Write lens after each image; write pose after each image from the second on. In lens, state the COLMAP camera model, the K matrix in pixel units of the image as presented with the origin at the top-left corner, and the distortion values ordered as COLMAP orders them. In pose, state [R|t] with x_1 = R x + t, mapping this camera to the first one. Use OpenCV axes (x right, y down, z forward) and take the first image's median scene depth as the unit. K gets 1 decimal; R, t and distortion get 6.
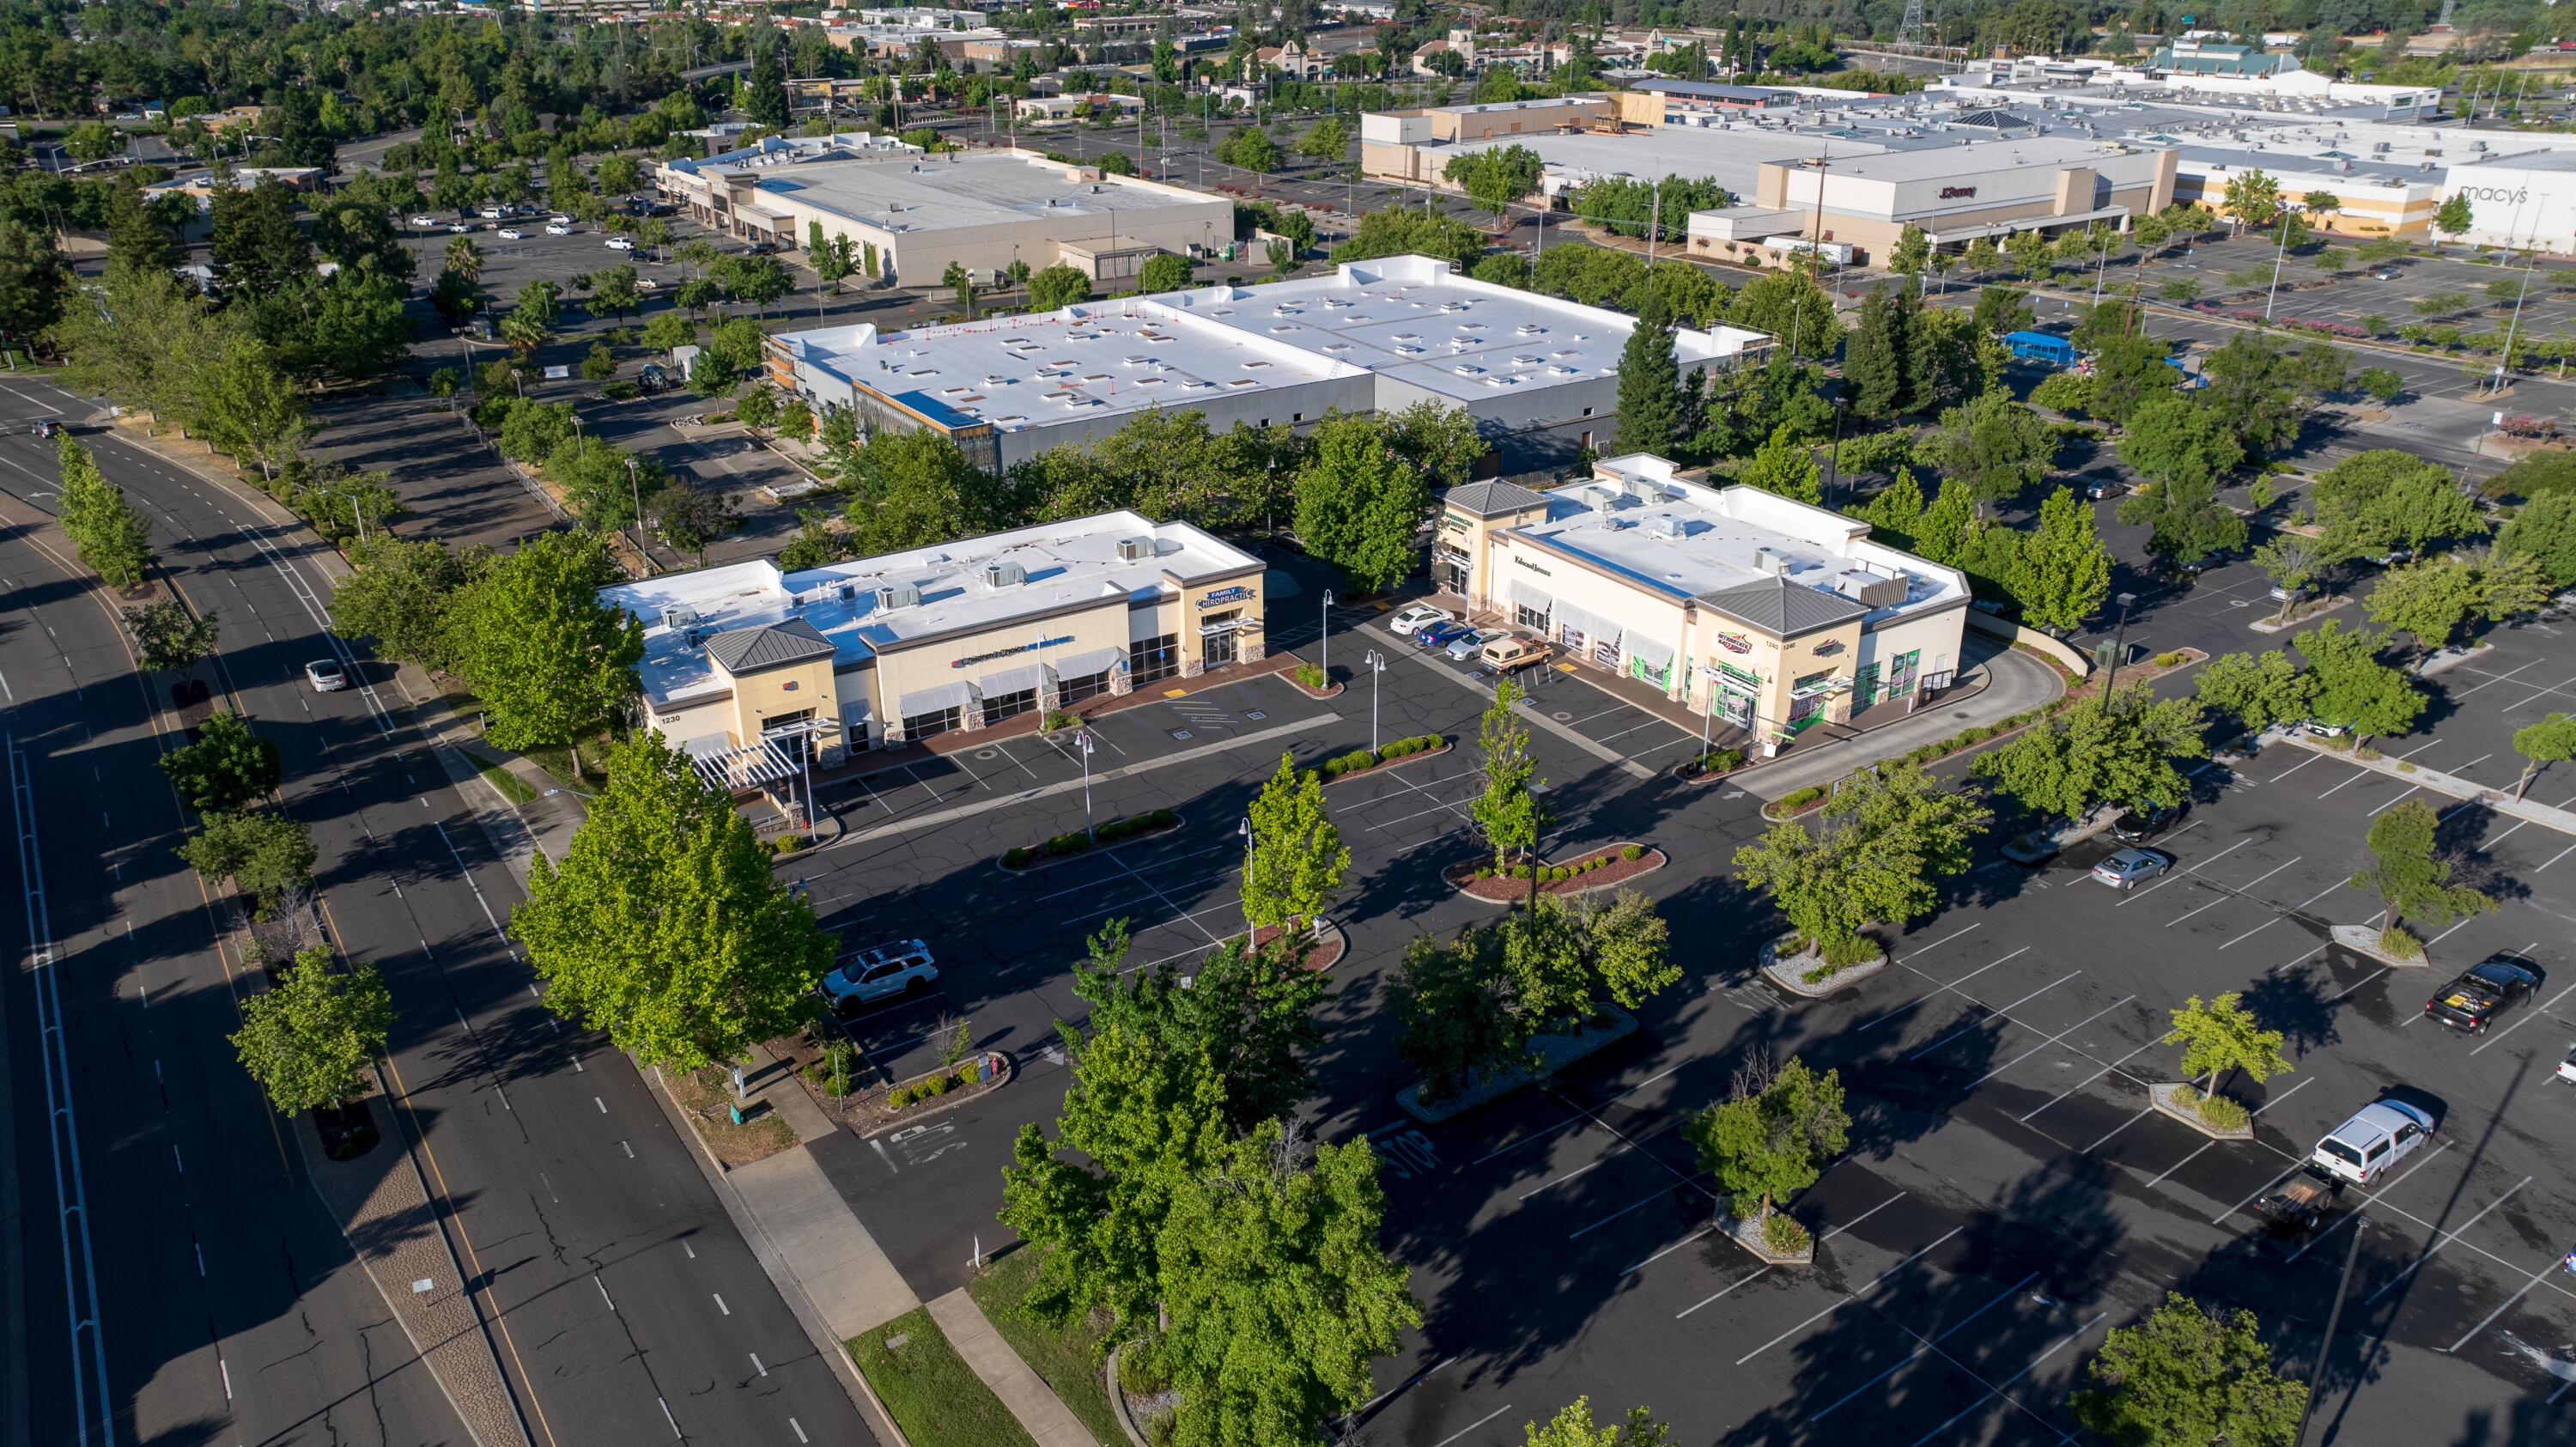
lens RADIAL K [[1806.3, 0, 1288.0], [0, 1806.3, 723.5], [0, 0, 1]] dist [-0.013005, -0.004155]
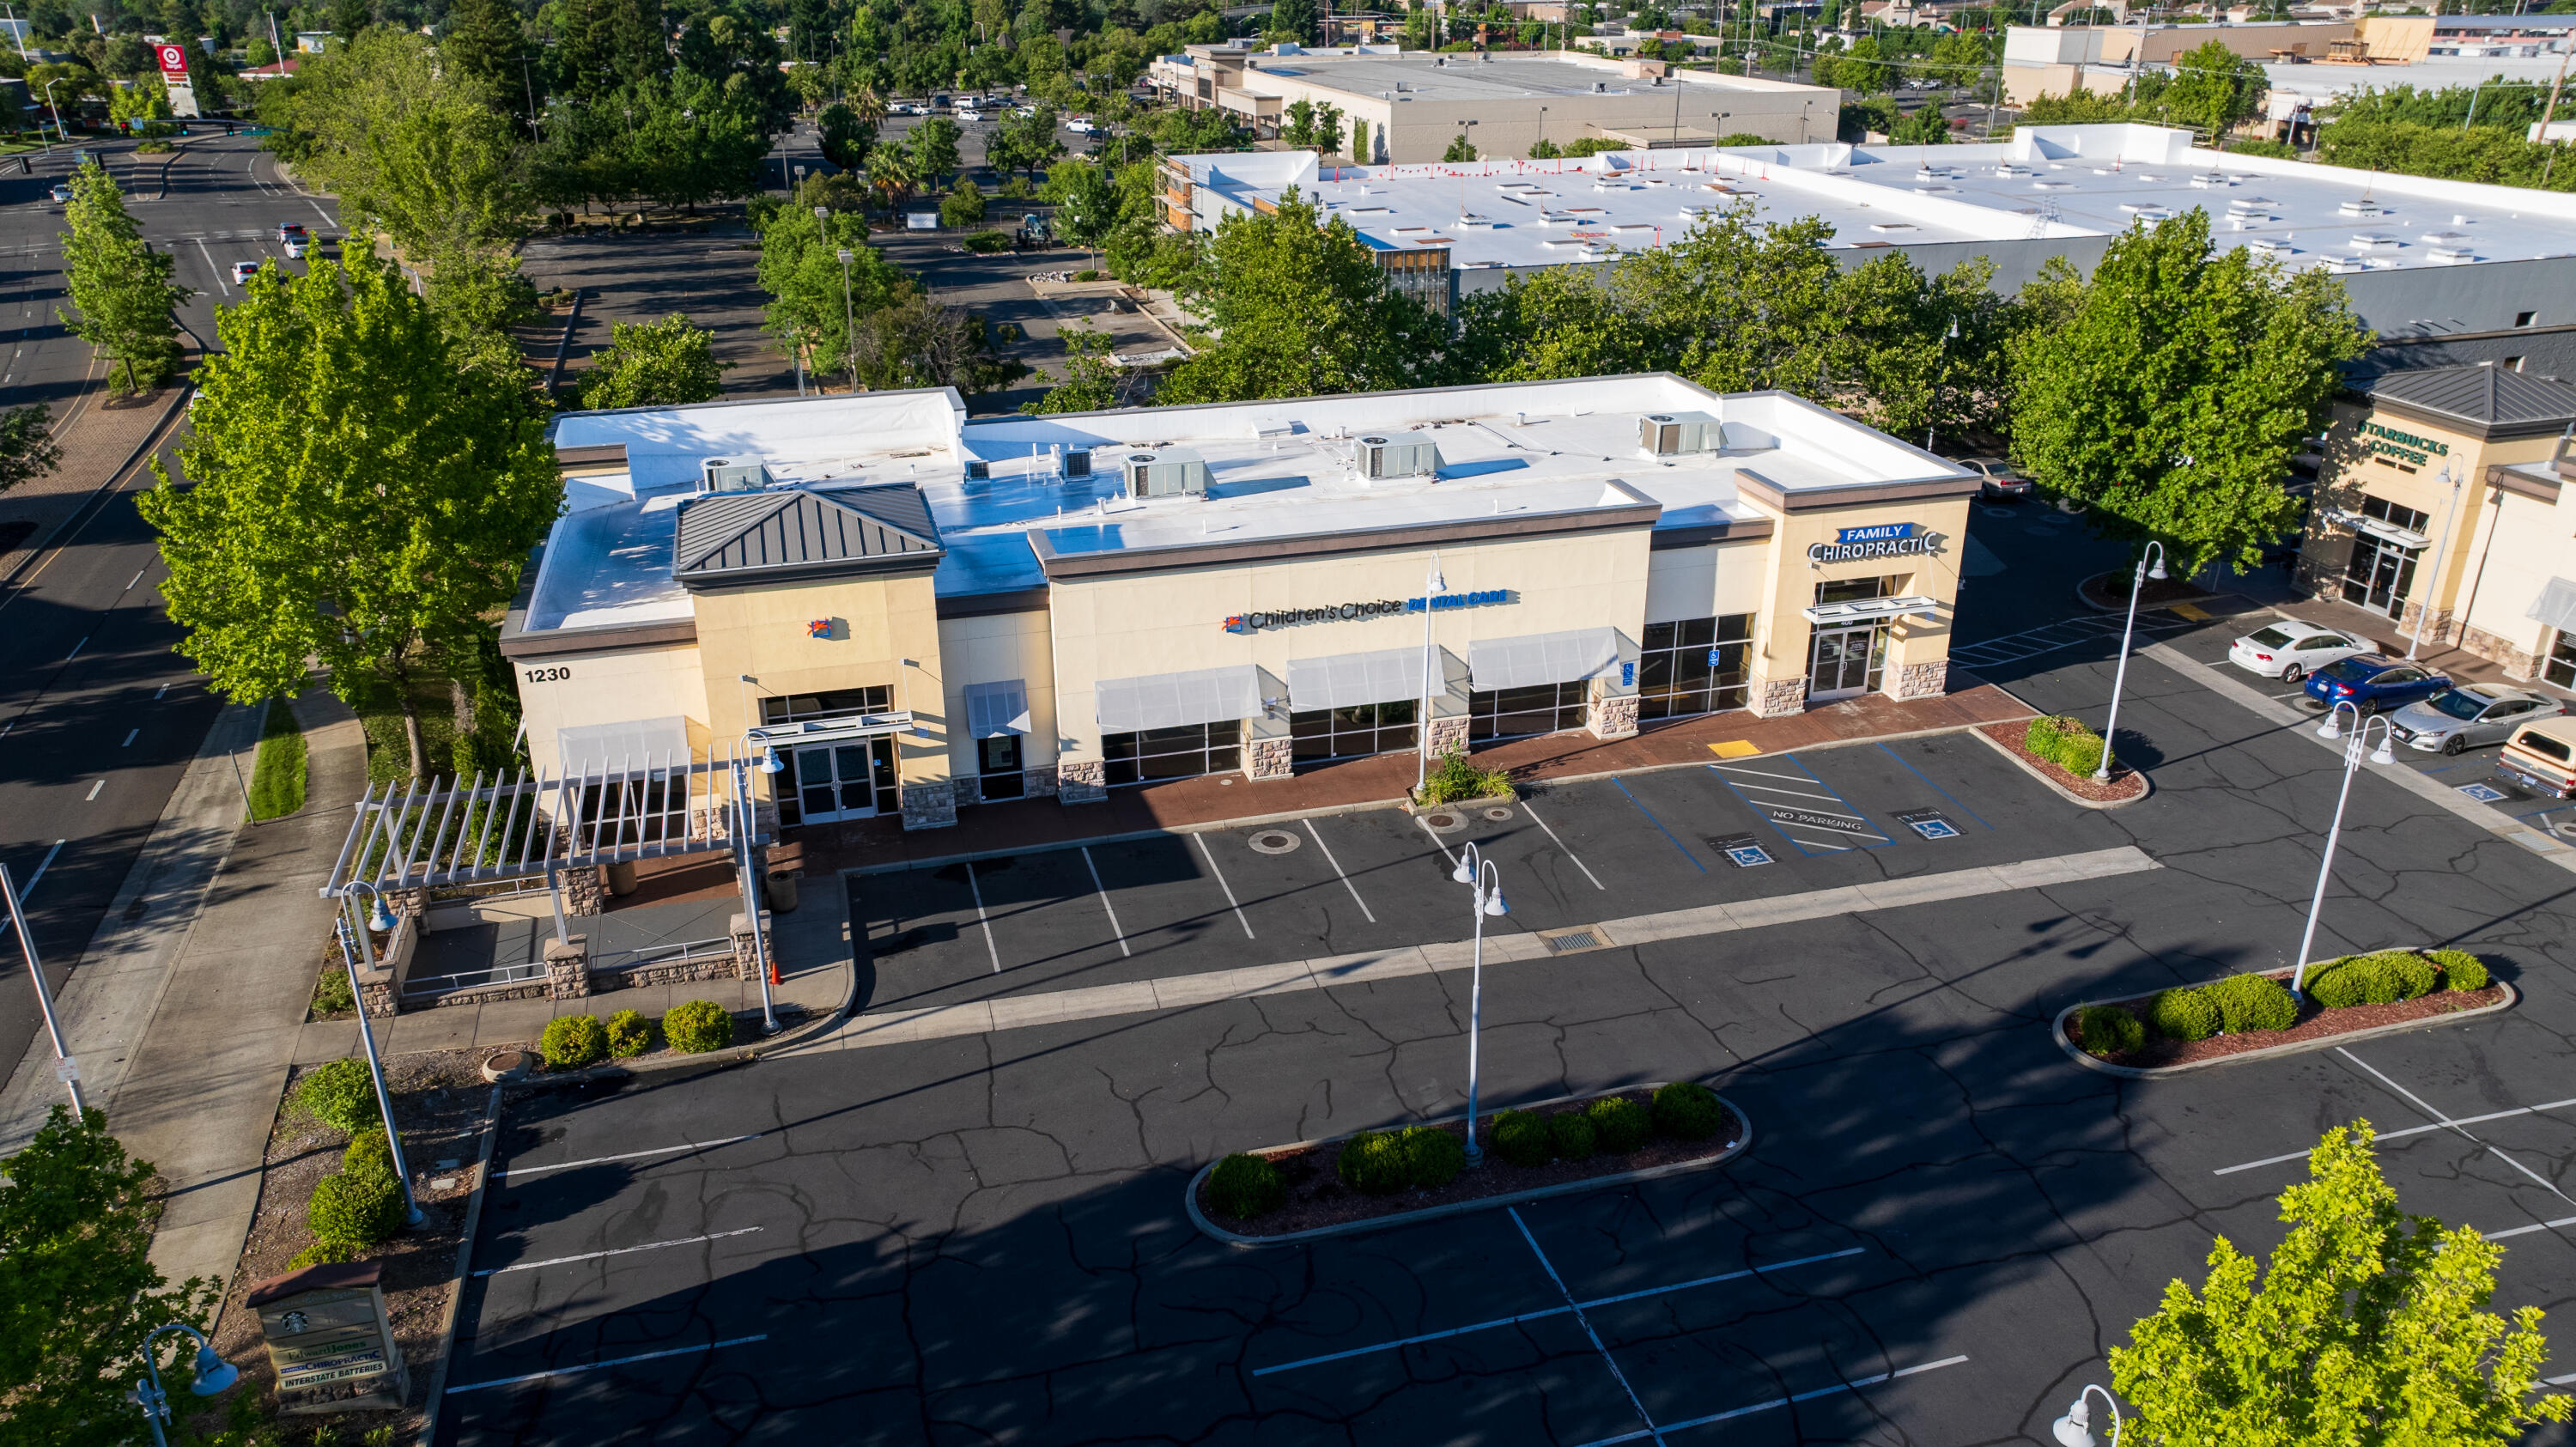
lens RADIAL K [[1806.3, 0, 1288.0], [0, 1806.3, 723.5], [0, 0, 1]] dist [-0.013005, -0.004155]
pose [[0.956735, 0.117821, -0.266037, -0.049866], [-0.120373, 0.992706, 0.006751, -0.012633], [0.264892, 0.025565, 0.963939, 0.542289]]
